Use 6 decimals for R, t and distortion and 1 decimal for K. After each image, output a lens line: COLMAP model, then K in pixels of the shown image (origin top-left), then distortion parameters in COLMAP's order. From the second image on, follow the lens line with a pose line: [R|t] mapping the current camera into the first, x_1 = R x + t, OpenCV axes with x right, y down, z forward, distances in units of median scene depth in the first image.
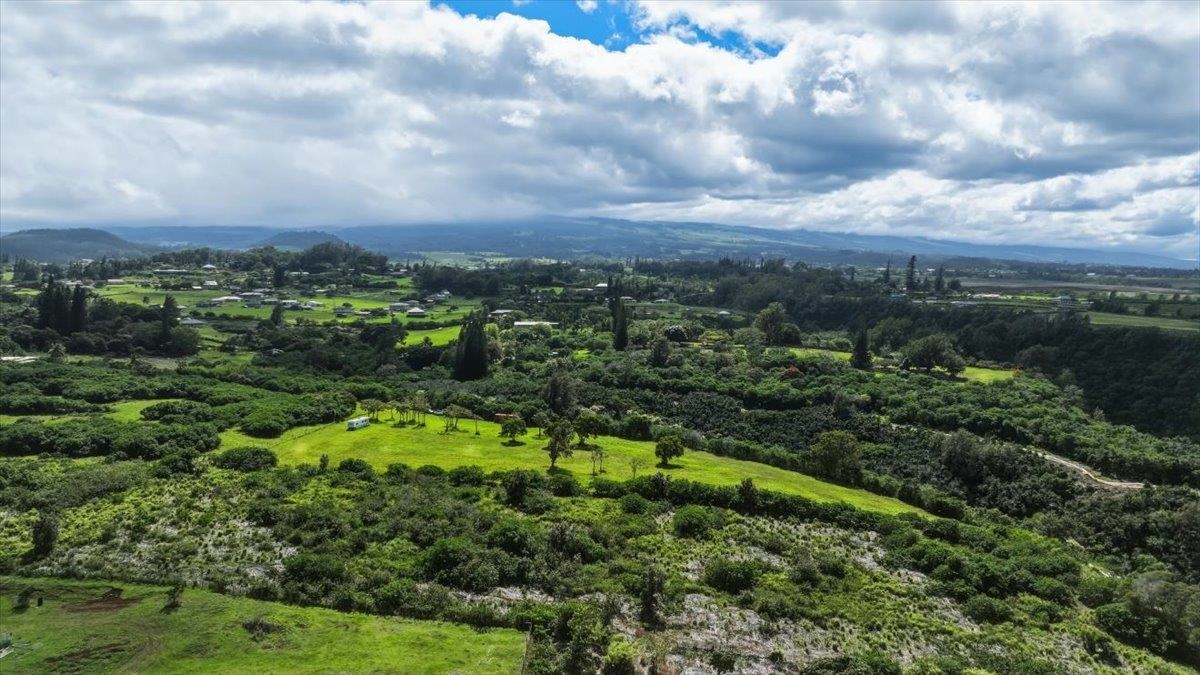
lens RADIAL K [[841.3, 0, 600.0], [0, 841.3, 337.5], [0, 0, 1]] dist [0.002766, 0.012721]
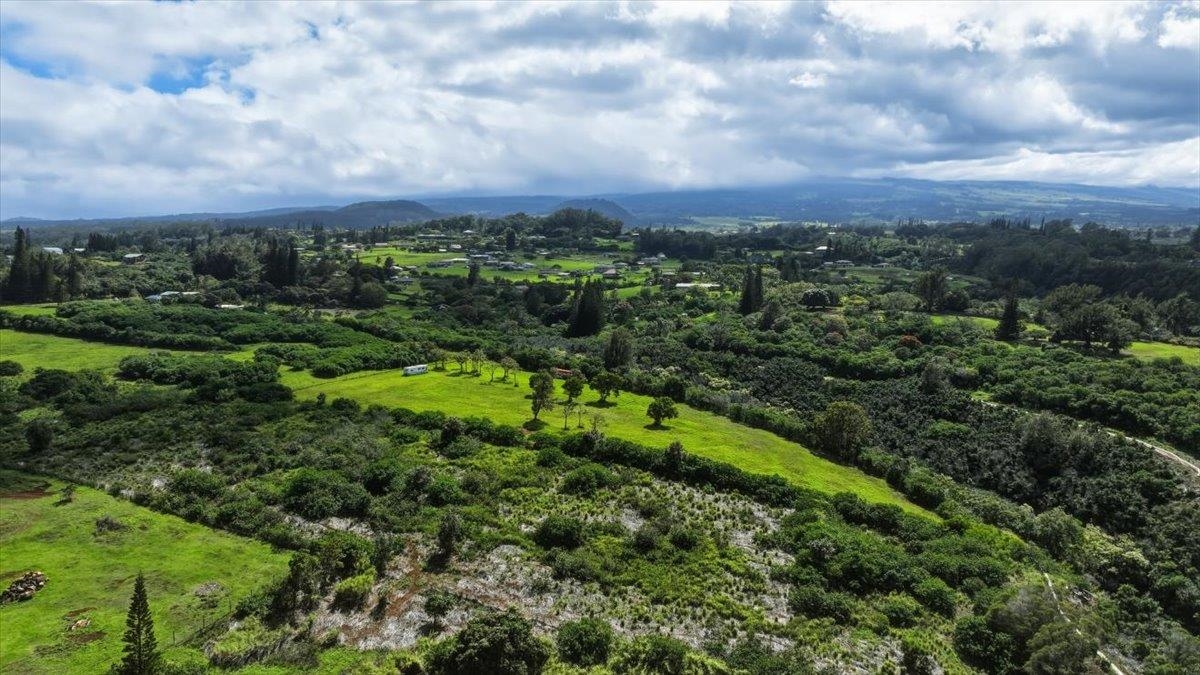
lens RADIAL K [[847.1, 0, 601.4], [0, 847.1, 300.5], [0, 0, 1]] dist [0.004670, 0.002241]
pose [[0.944220, 0.020136, -0.328700, 0.263117], [-0.021148, 0.999776, 0.000495, 0.005774], [0.328637, 0.006484, 0.944434, 0.041584]]
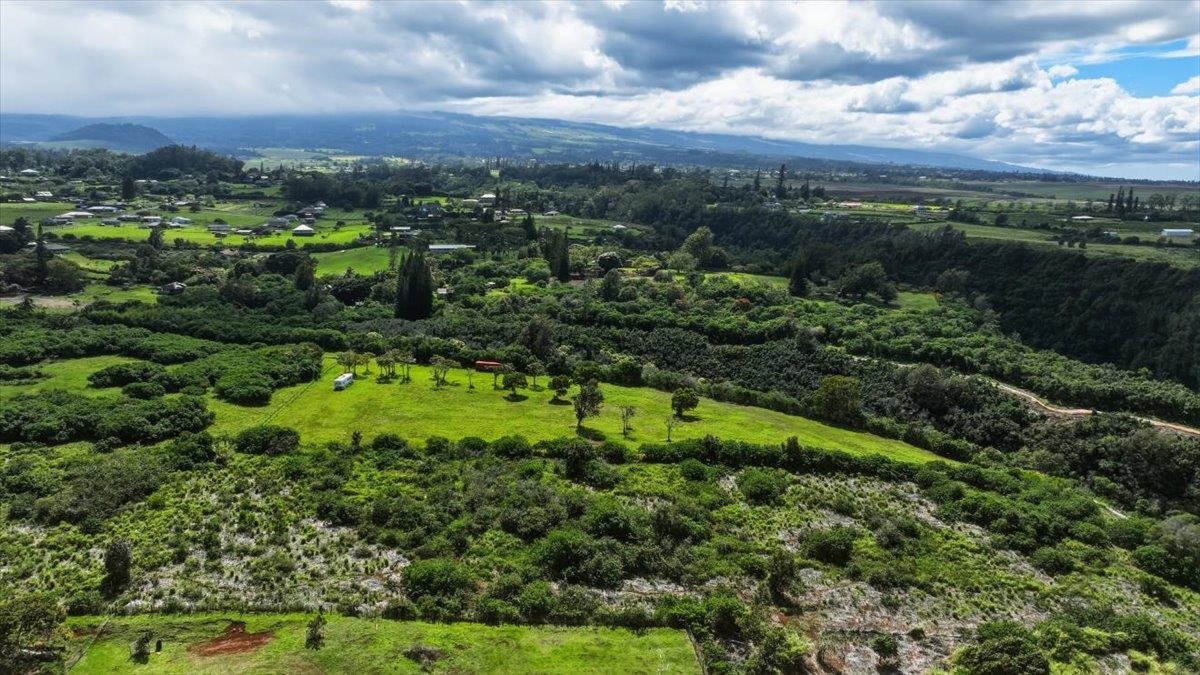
lens RADIAL K [[841.3, 0, 600.0], [0, 841.3, 337.5], [0, 0, 1]] dist [0.002766, 0.012721]
pose [[0.983794, -0.029841, 0.176802, -0.151115], [0.008526, 0.992724, 0.120109, -0.050581], [-0.179099, -0.116655, 0.976890, 0.033816]]
